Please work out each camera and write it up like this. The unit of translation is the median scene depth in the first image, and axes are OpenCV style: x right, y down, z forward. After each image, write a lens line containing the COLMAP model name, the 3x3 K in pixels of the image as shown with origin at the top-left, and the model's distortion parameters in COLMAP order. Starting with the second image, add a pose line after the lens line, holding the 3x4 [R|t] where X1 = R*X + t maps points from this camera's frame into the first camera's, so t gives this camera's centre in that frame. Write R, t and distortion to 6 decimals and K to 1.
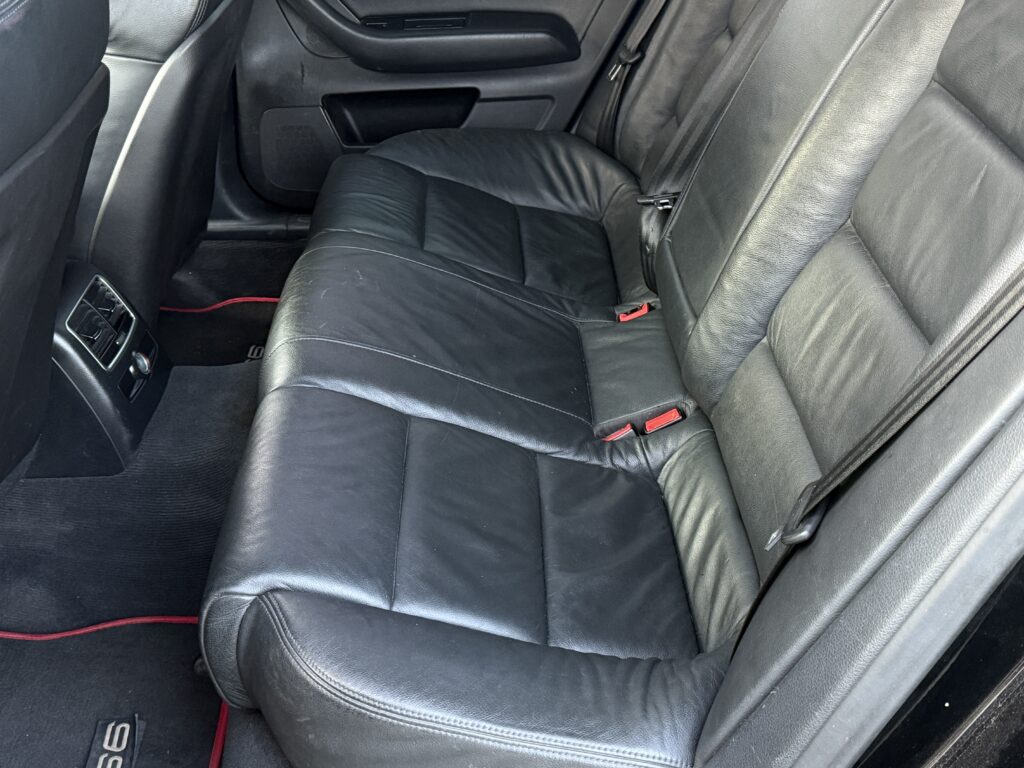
lens RADIAL K [[1165.7, 0, 513.6], [0, 1165.7, 391.9], [0, 0, 1]] dist [0.086652, 0.000000]
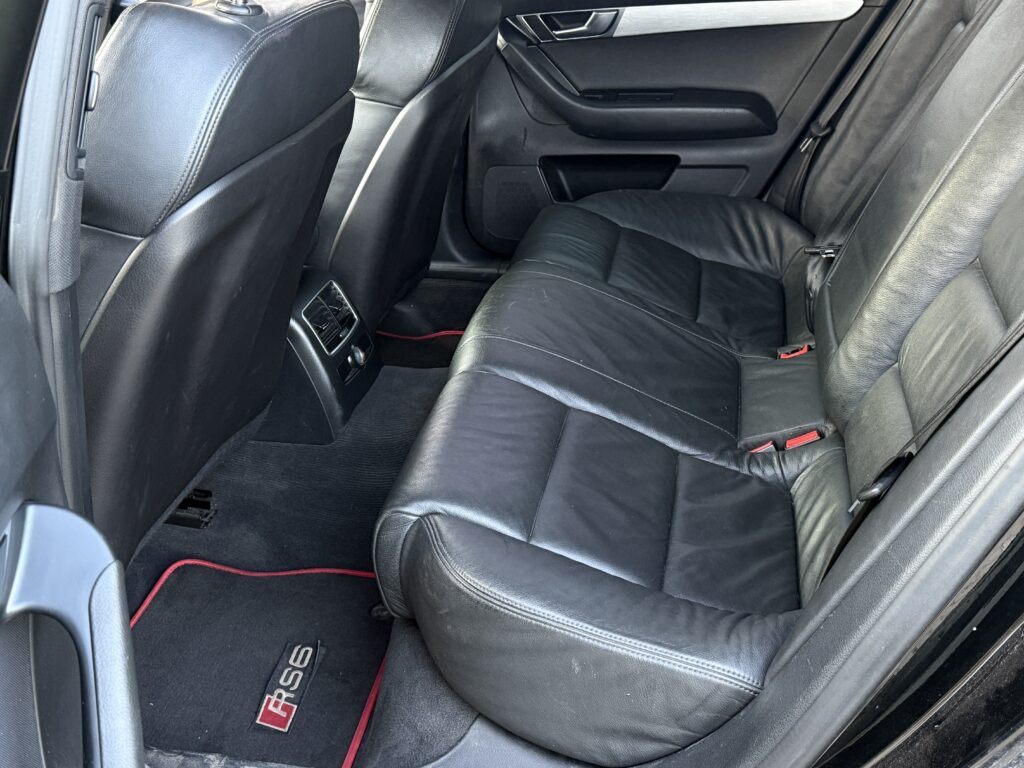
lens RADIAL K [[1165.7, 0, 510.9], [0, 1165.7, 376.0], [0, 0, 1]] dist [0.086652, 0.000000]
pose [[0.977911, 0.084890, -0.191007, 0.067753], [-0.103072, 0.990832, -0.087342, 0.092268], [0.181842, 0.105100, 0.977695, -0.132910]]
